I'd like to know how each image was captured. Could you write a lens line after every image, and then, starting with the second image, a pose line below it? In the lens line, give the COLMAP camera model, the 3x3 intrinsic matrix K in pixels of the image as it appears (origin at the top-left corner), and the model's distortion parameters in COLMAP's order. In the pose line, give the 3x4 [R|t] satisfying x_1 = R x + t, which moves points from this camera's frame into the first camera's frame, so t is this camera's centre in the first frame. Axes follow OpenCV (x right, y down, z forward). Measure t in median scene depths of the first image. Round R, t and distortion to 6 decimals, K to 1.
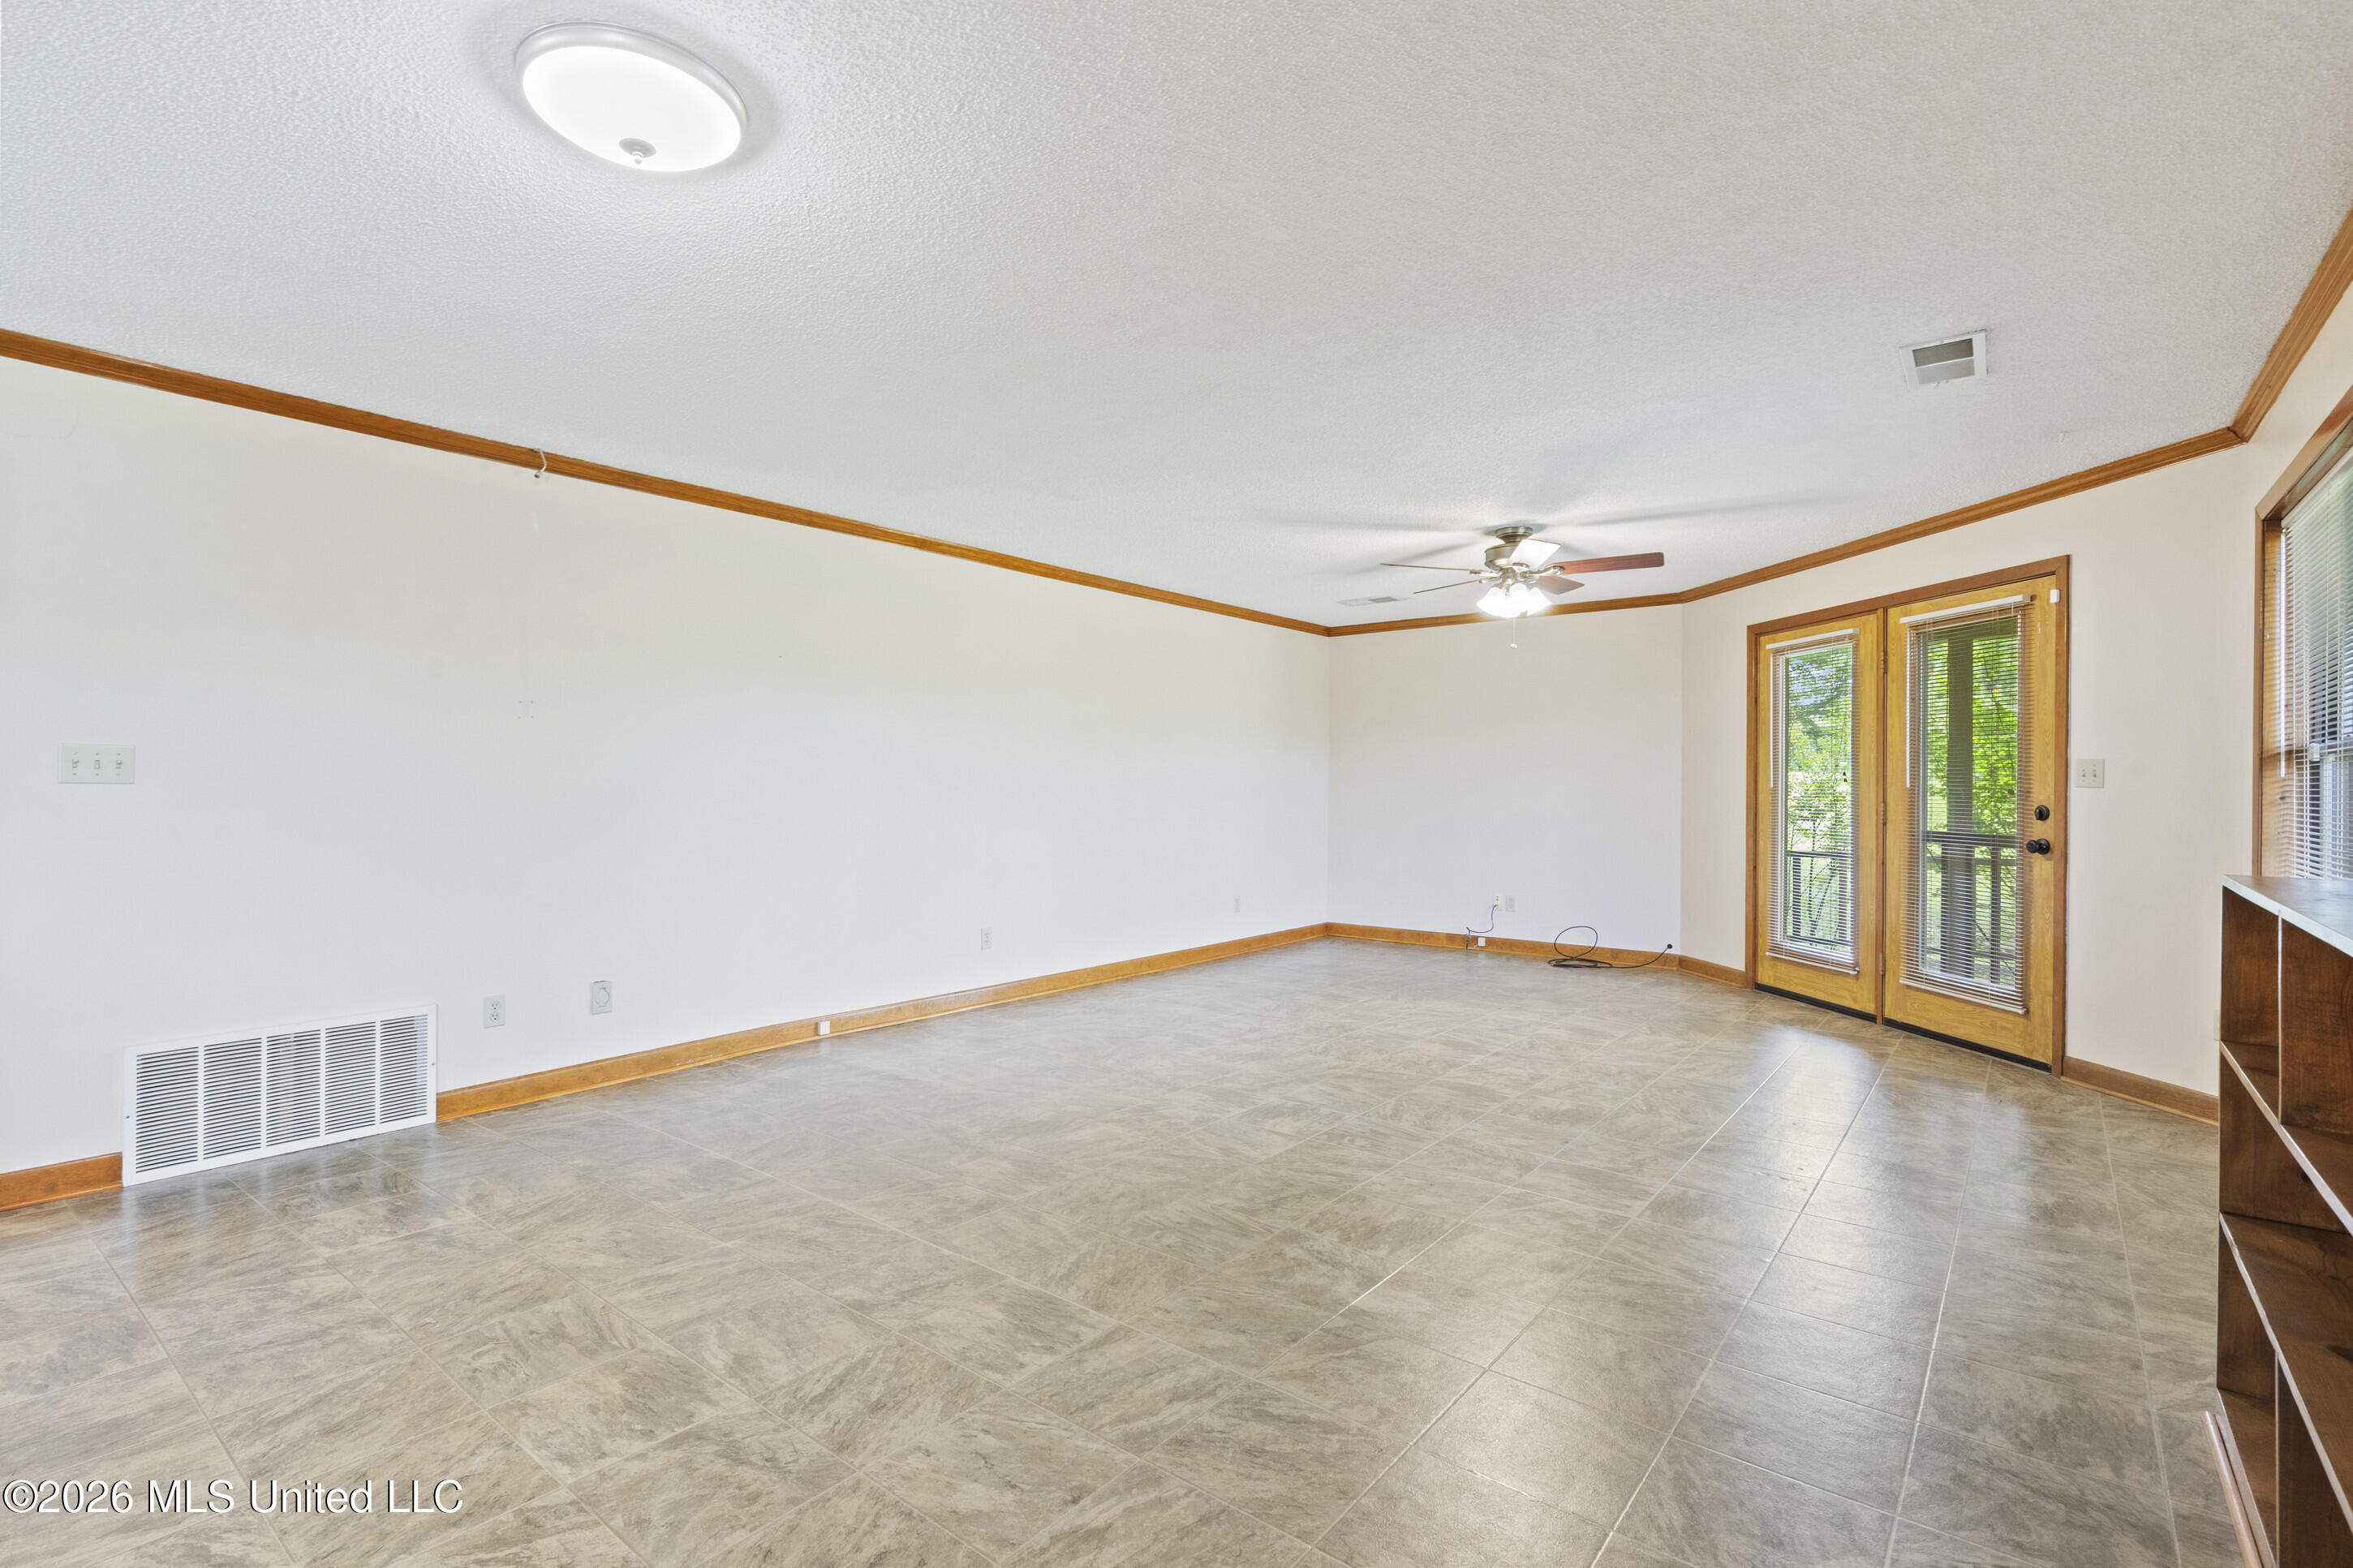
lens RADIAL K [[1077.5, 0, 1176.5], [0, 1077.5, 784.0], [0, 0, 1]] dist [-0.003128, -0.000334]
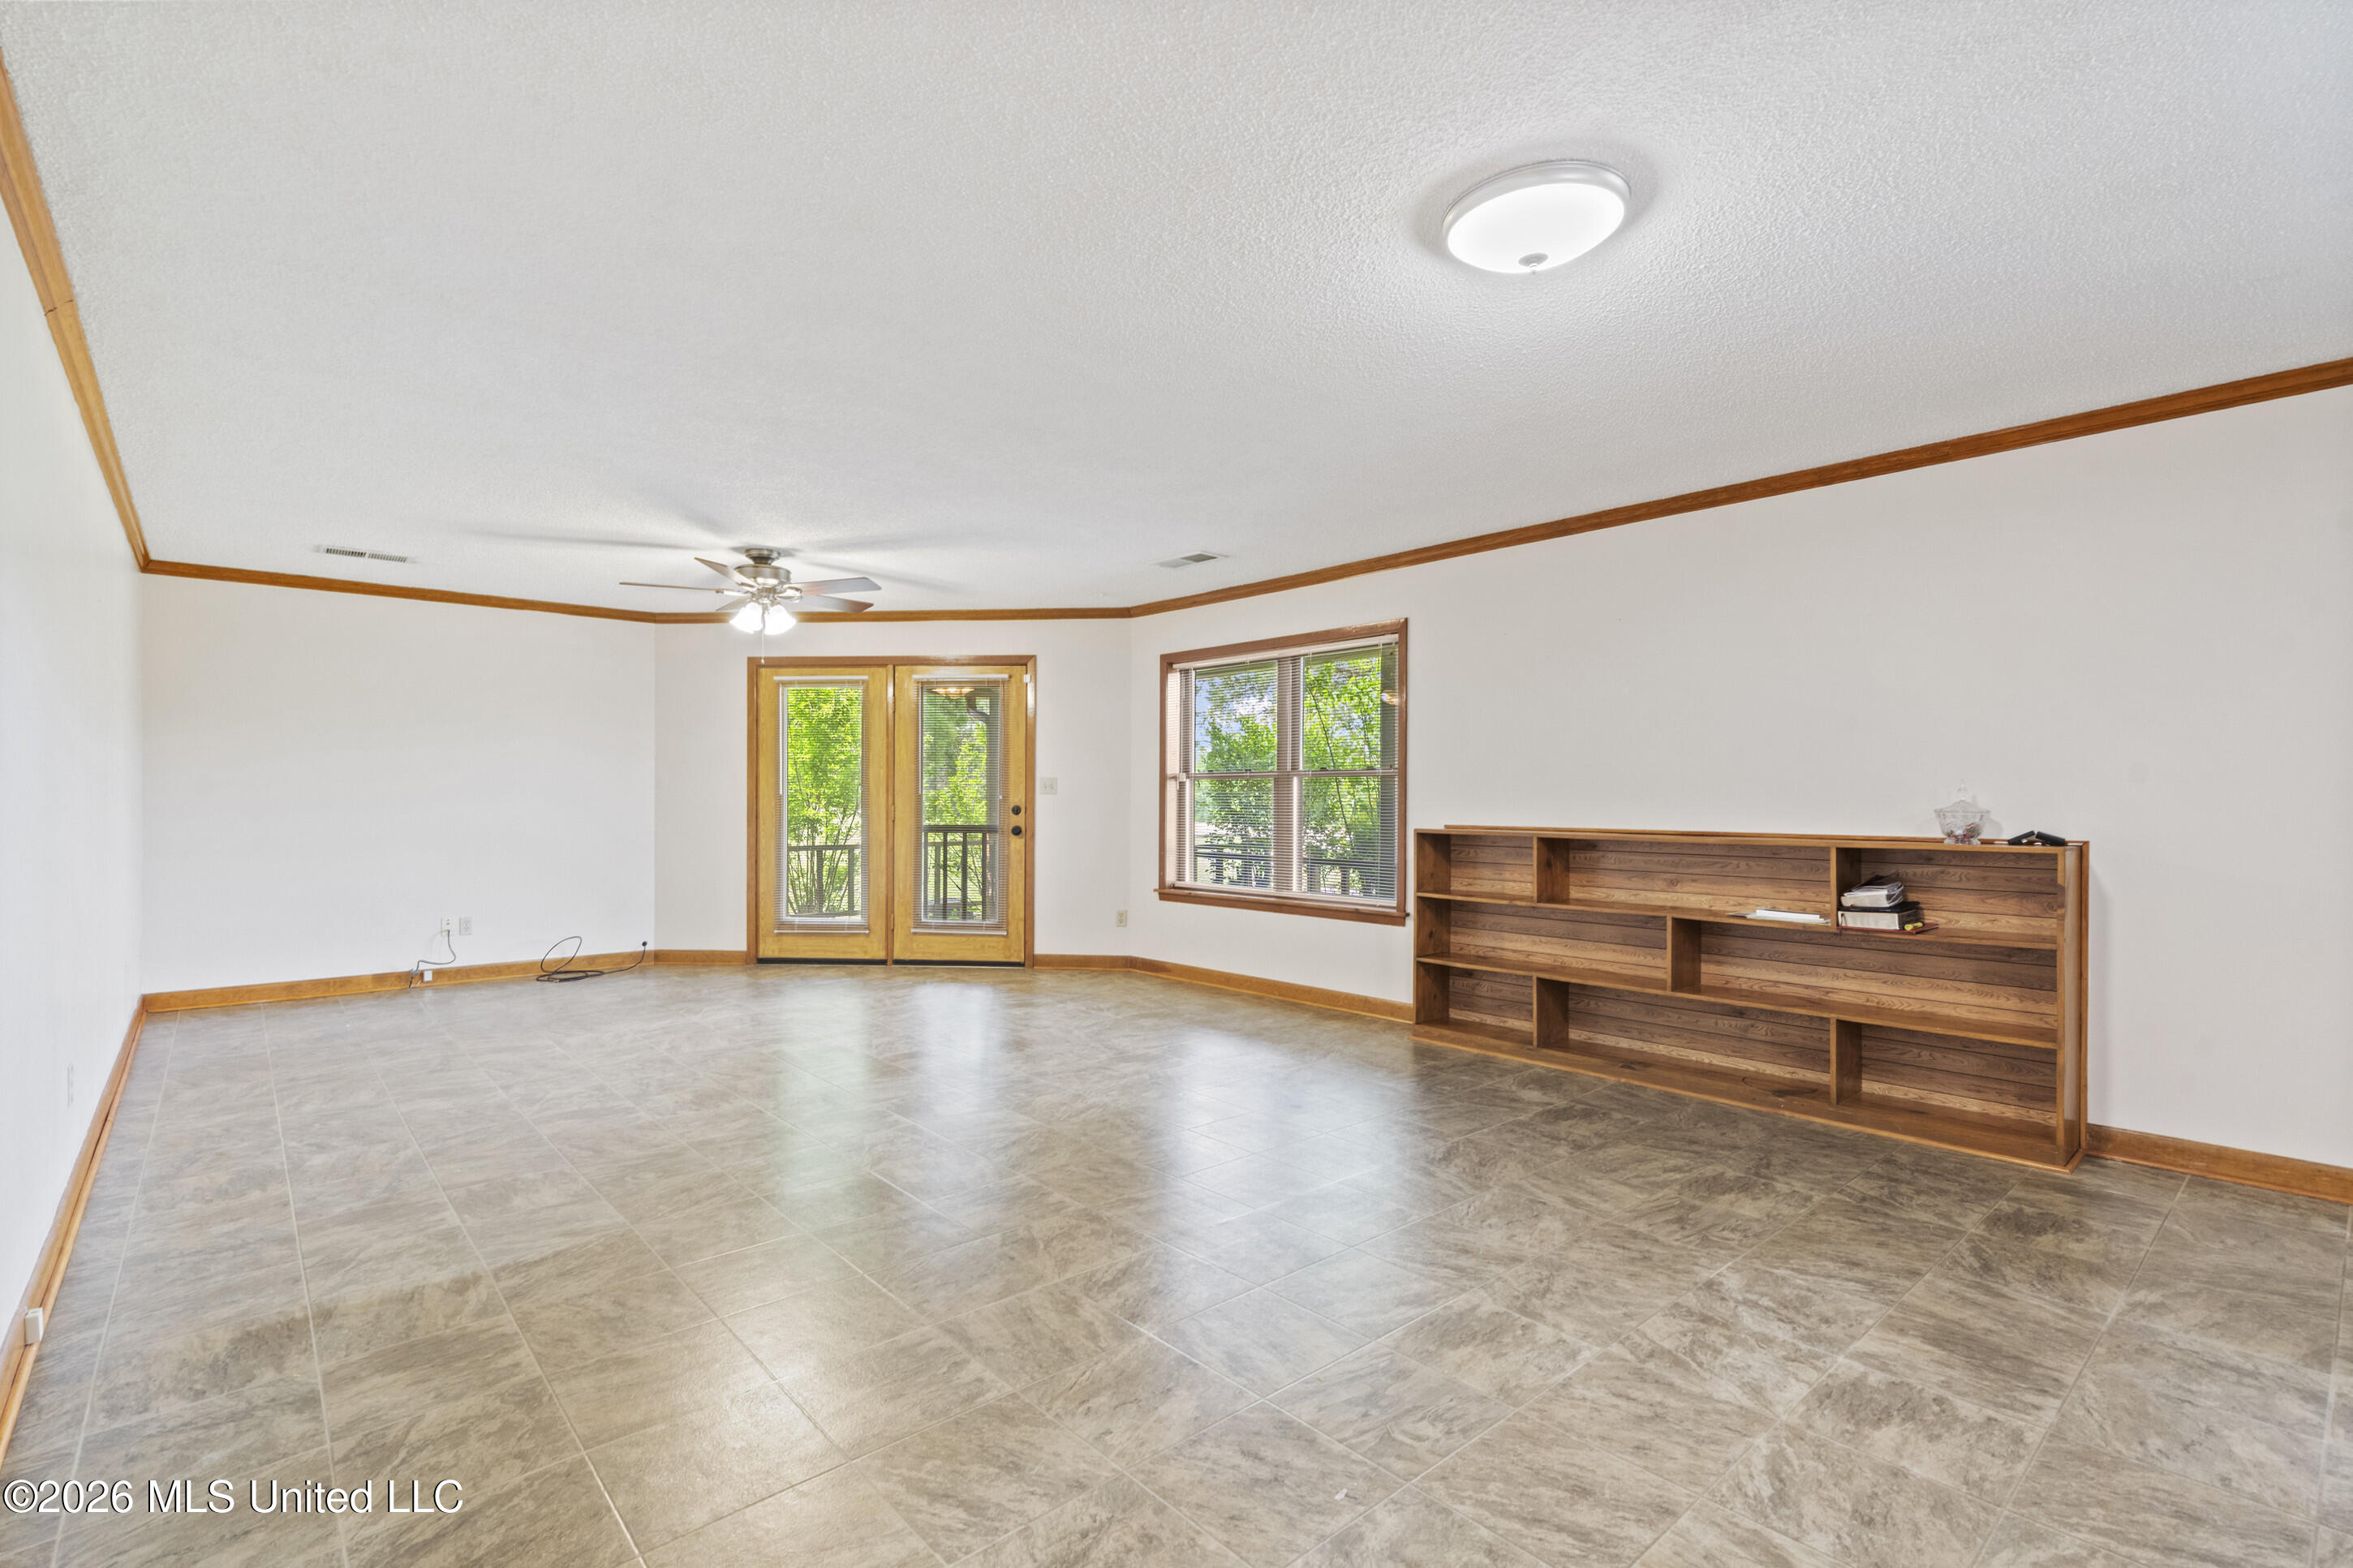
lens RADIAL K [[1067.5, 0, 1114.9], [0, 1067.5, 814.3], [0, 0, 1]] dist [-0.002327, -0.000052]
pose [[0.209982, -0.021594, 0.977467, -0.659262], [-0.002215, 0.999743, 0.022562, -0.002815], [-0.977703, -0.006903, 0.209880, 0.450389]]
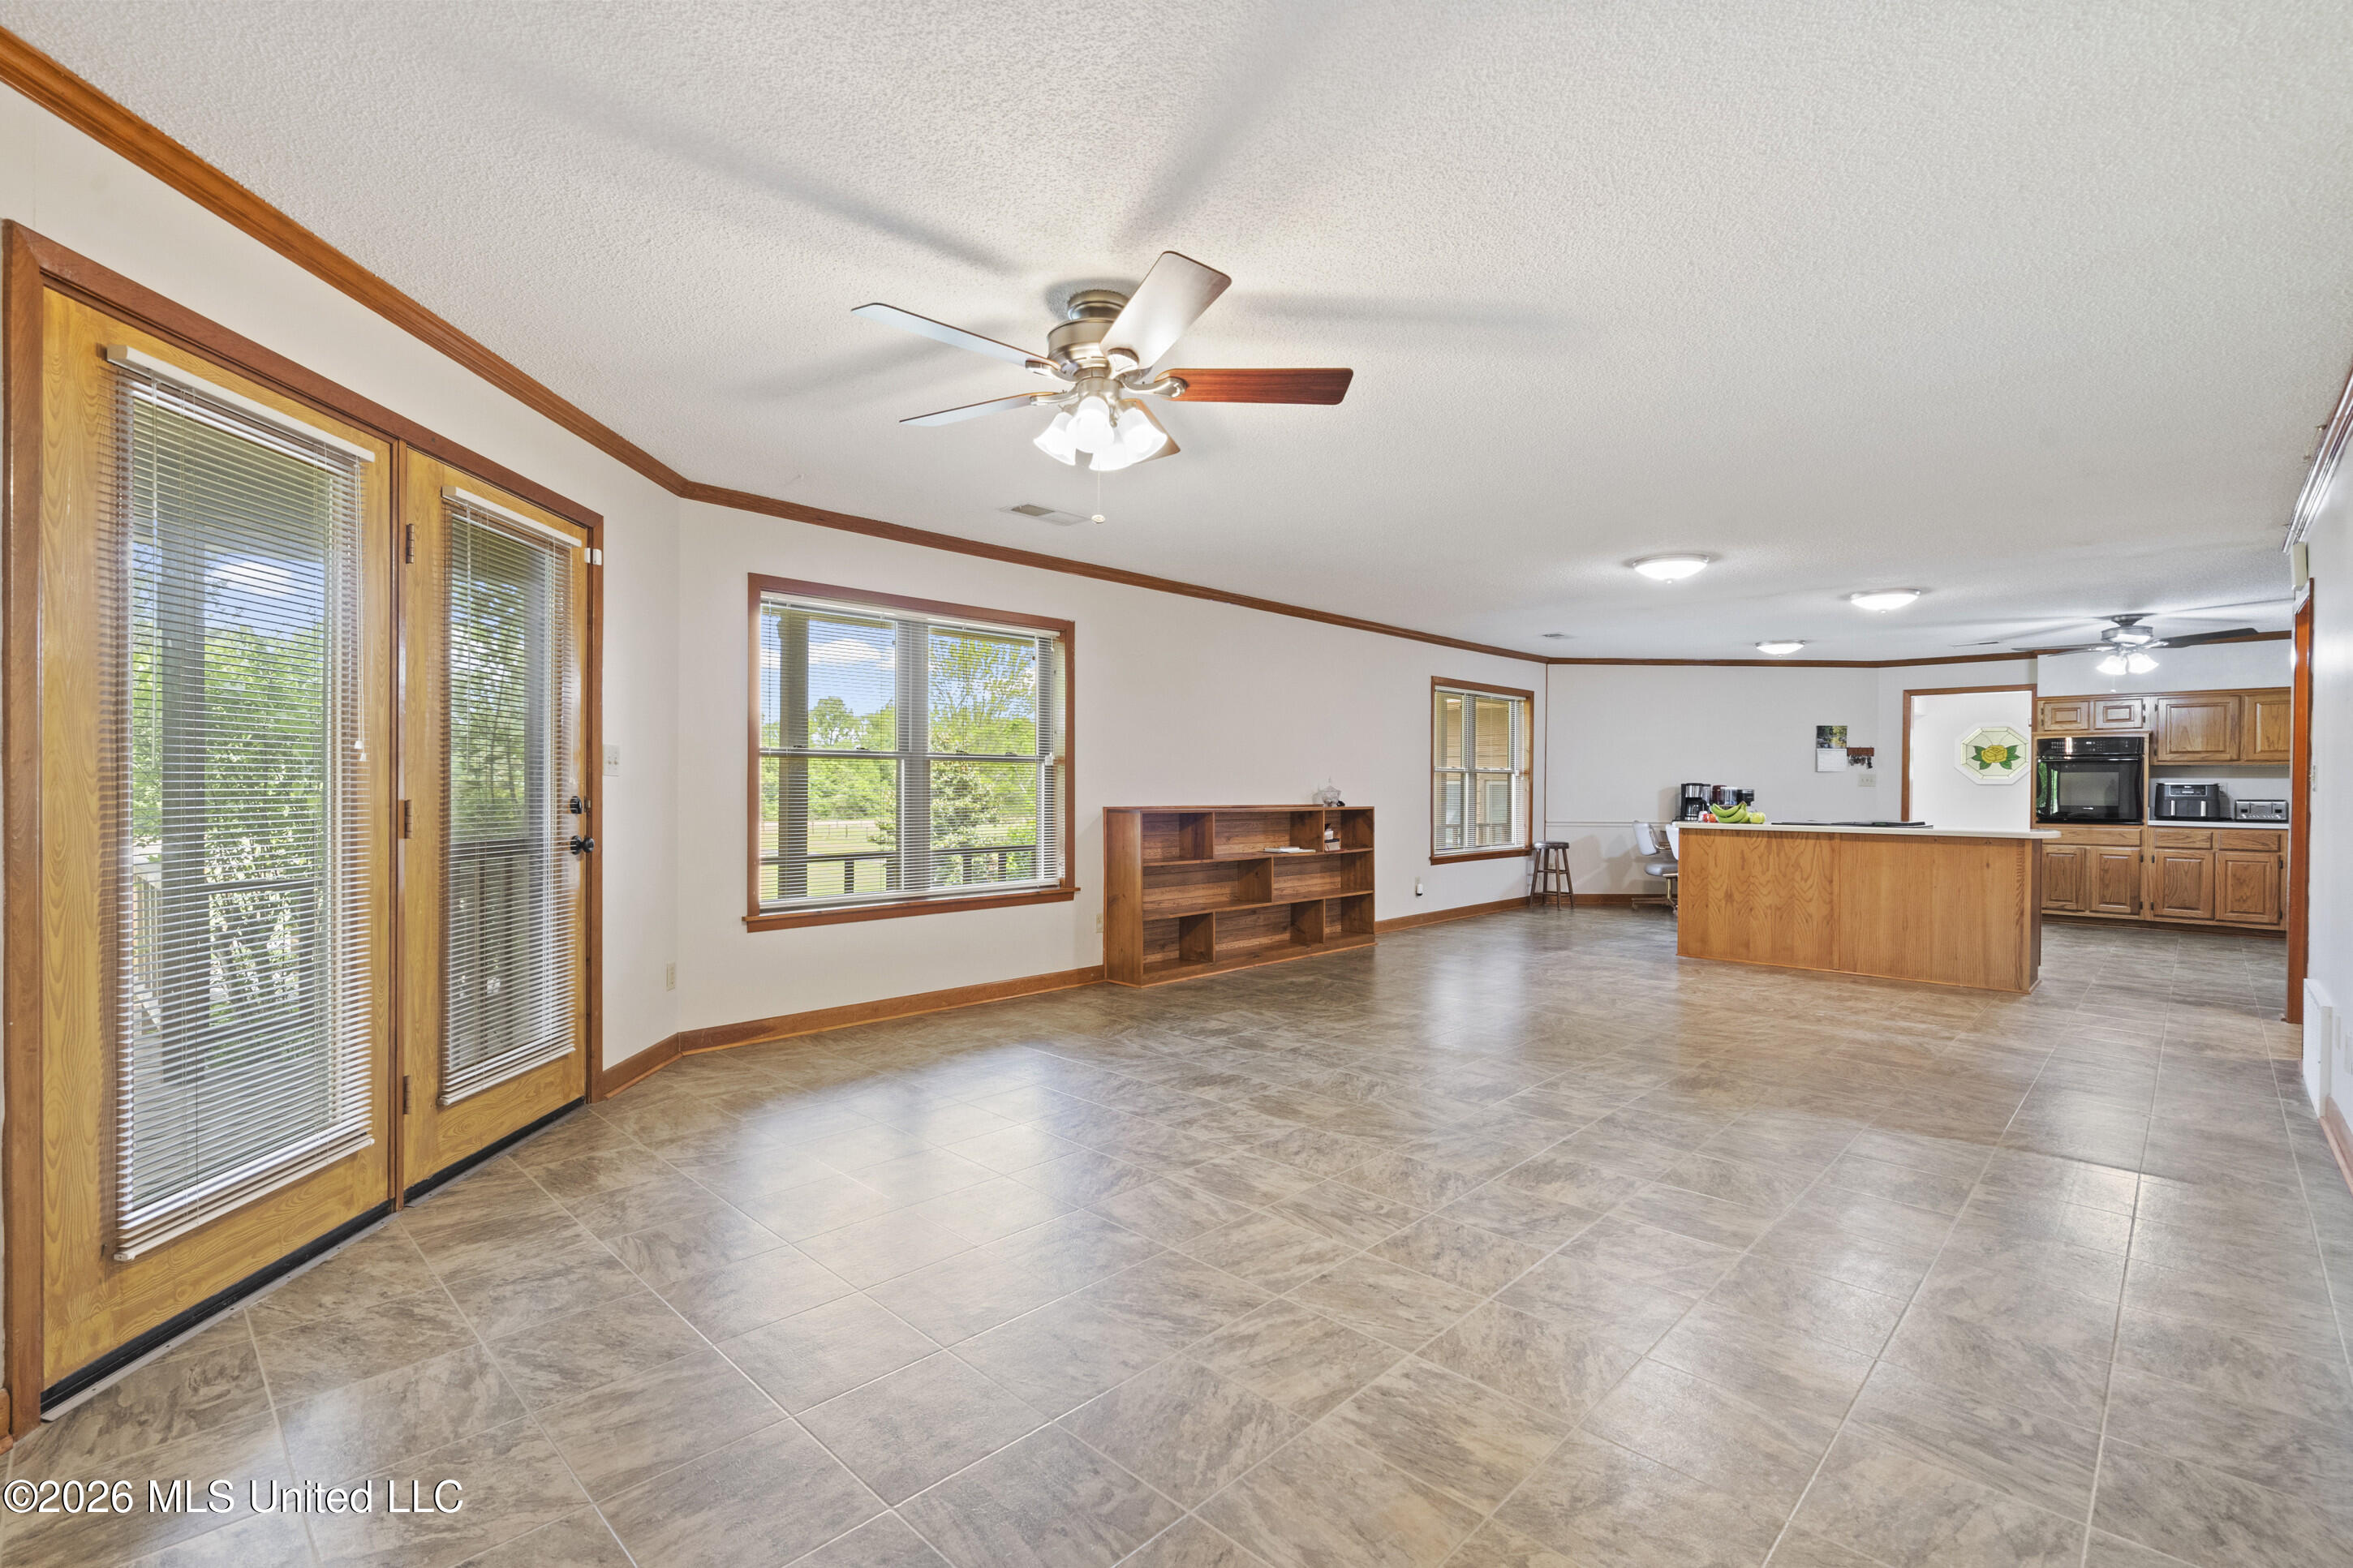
lens RADIAL K [[1077.5, 0, 1176.5], [0, 1077.5, 784.0], [0, 0, 1]] dist [-0.003128, -0.000334]
pose [[-0.995697, -0.014708, 0.091490, 0.228804], [-0.014922, 0.999887, -0.001651, 0.004539], [-0.091455, -0.003009, -0.995805, 1.577863]]
